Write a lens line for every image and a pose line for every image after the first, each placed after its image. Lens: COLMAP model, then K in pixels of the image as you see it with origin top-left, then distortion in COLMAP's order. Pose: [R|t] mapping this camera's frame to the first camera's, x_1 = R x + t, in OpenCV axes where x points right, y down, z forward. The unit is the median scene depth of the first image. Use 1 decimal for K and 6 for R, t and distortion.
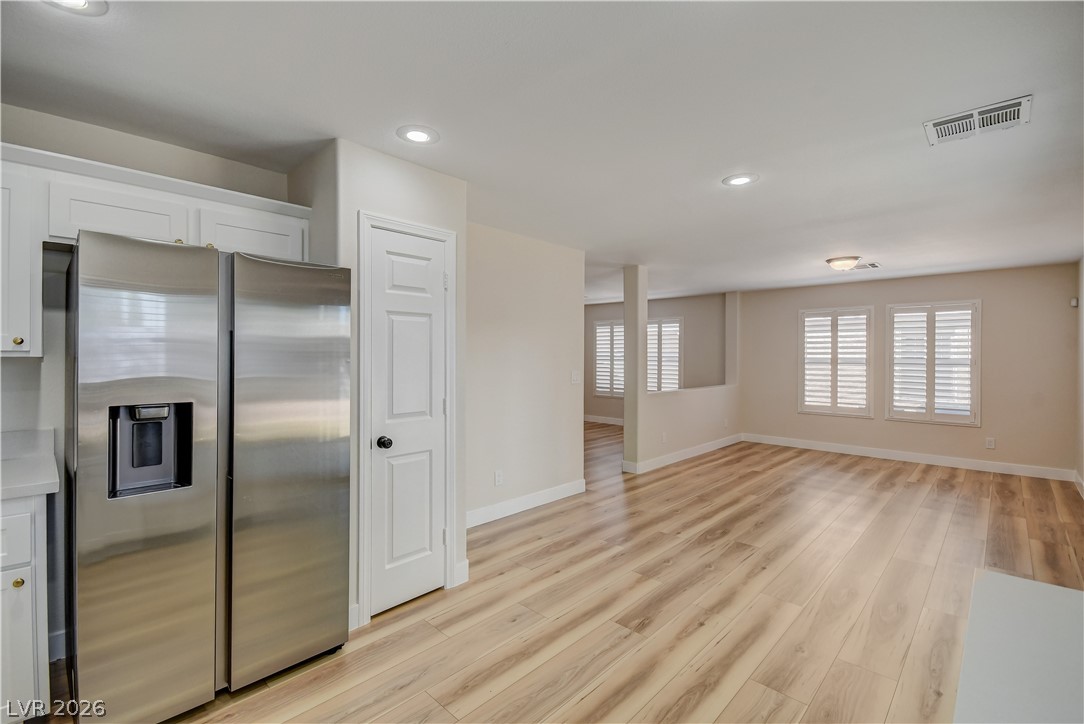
lens RADIAL K [[476.7, 0, 538.4], [0, 476.7, 357.0], [0, 0, 1]] dist [0.001596, -0.000034]
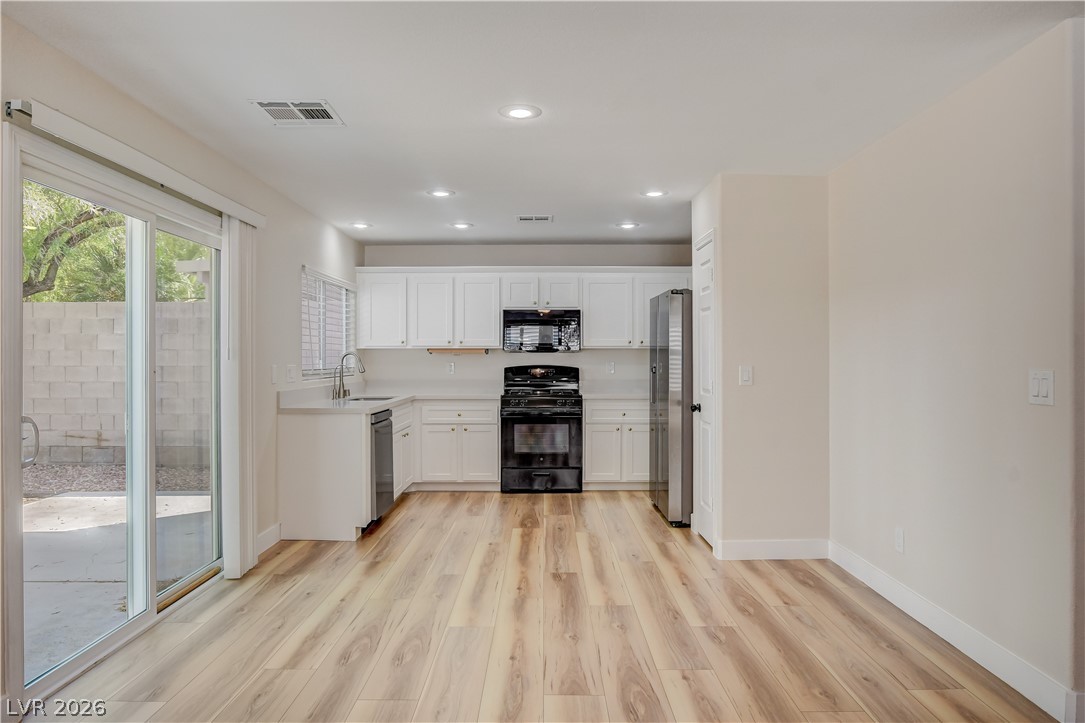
lens RADIAL K [[702.6, 0, 538.4], [0, 702.6, 358.3], [0, 0, 1]] dist [-0.021520, -0.000738]
pose [[-0.723111, -0.001847, -0.690729, 0.761500], [-0.002275, 0.999997, -0.000293, 0.022874], [0.690728, 0.001360, -0.723113, 1.178379]]
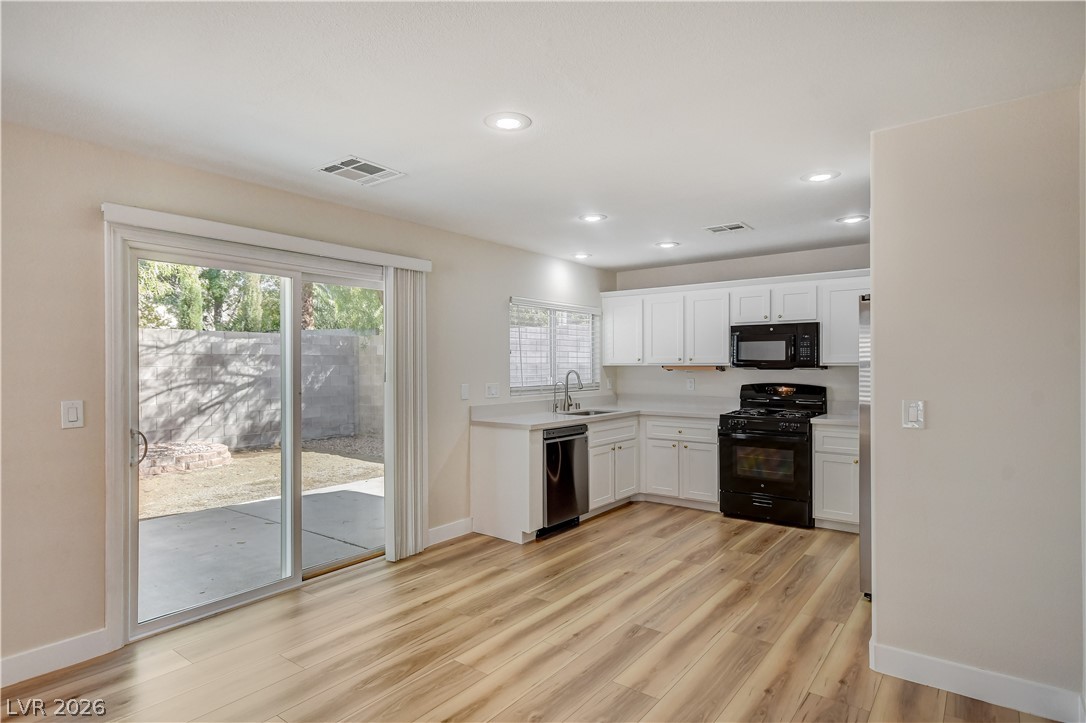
lens RADIAL K [[581.5, 0, 540.1], [0, 581.5, 364.0], [0, 0, 1]] dist [0.005271, 0.001297]
pose [[-0.993764, -0.000069, -0.111501, 0.299903], [-0.000194, 0.999999, 0.001112, -0.003808], [0.111501, 0.001126, -0.993764, 1.193184]]
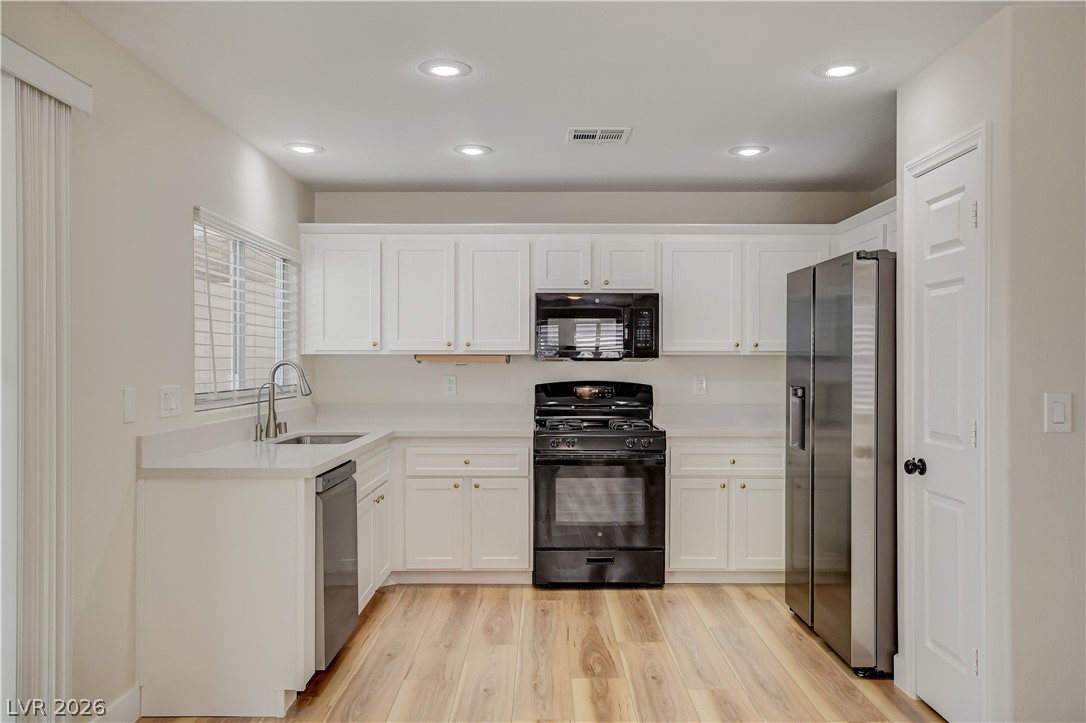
lens RADIAL K [[829.1, 0, 541.9], [0, 829.1, 367.5], [0, 0, 1]] dist [0.027283, 0.002062]
pose [[-0.717869, 0.000171, -0.696178, 0.544257], [-0.004418, 0.999979, 0.004801, 0.013142], [0.696164, 0.006522, -0.717853, 0.840829]]
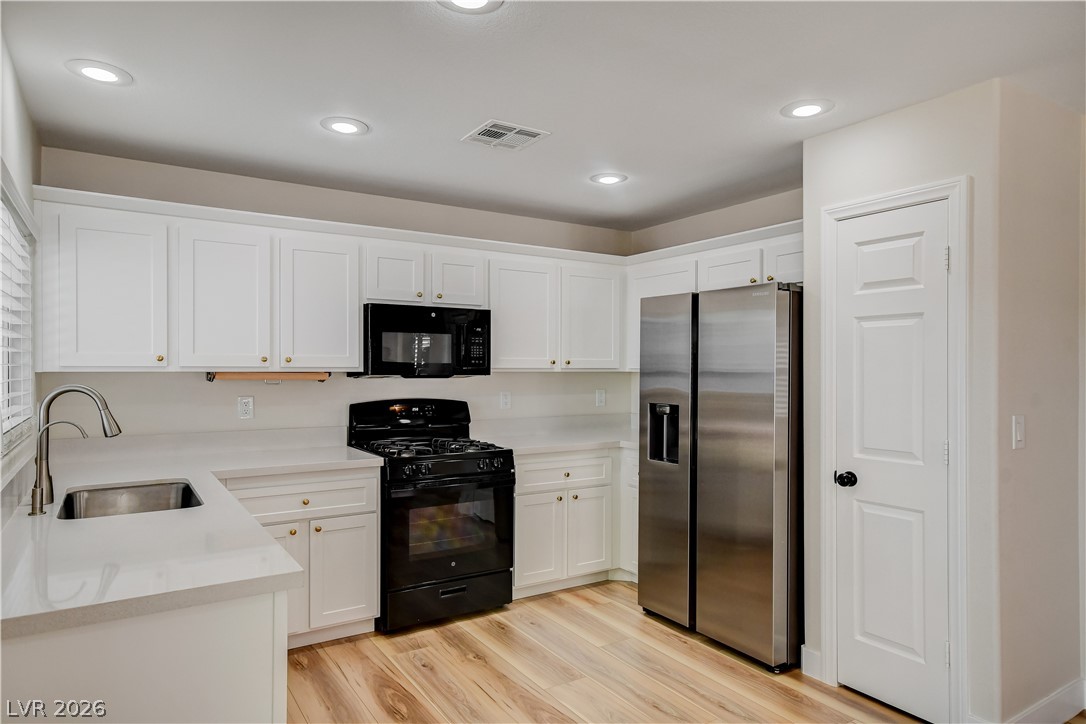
lens RADIAL K [[666.0, 0, 538.0], [0, 666.0, 367.8], [0, 0, 1]] dist [-0.001253, 0.032833]
pose [[-0.232170, -0.003355, -0.972669, 0.506812], [-0.005657, 0.999982, -0.002099, -0.003336], [0.972659, 0.005015, -0.232185, 0.414659]]
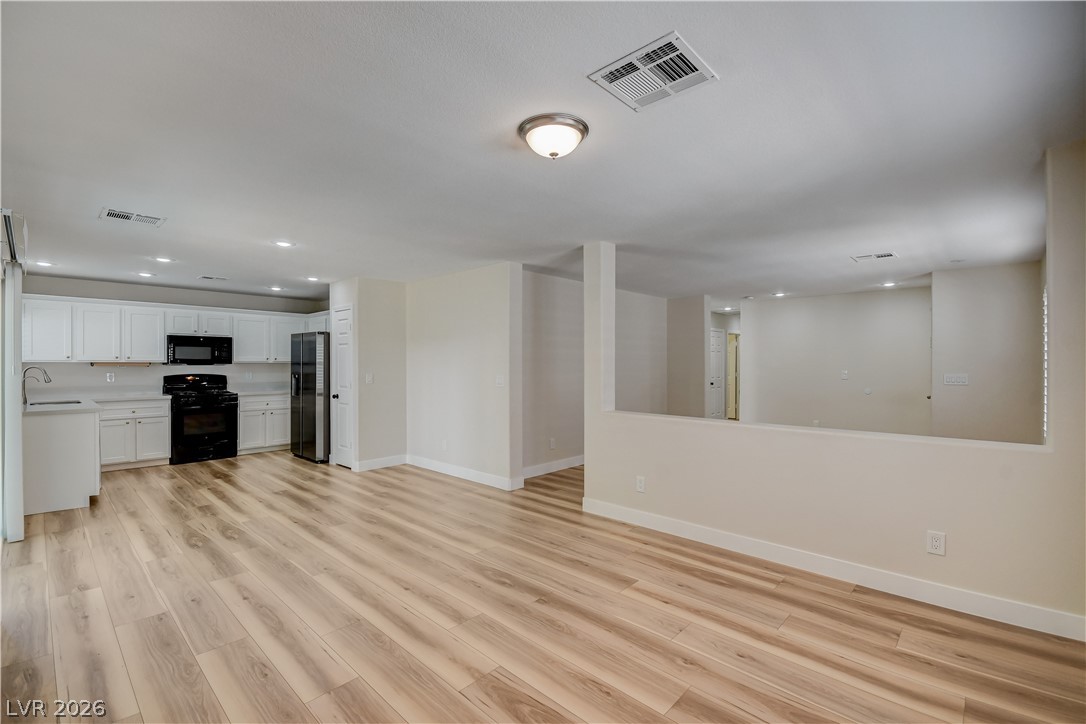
lens RADIAL K [[476.4, 0, 545.3], [0, 476.4, 364.5], [0, 0, 1]] dist [0.001394, -0.009995]
pose [[0.021875, -0.001714, -0.999759, 1.230426], [-0.002157, 0.999996, -0.001761, 0.007325], [0.999758, 0.002195, 0.021871, 1.136528]]
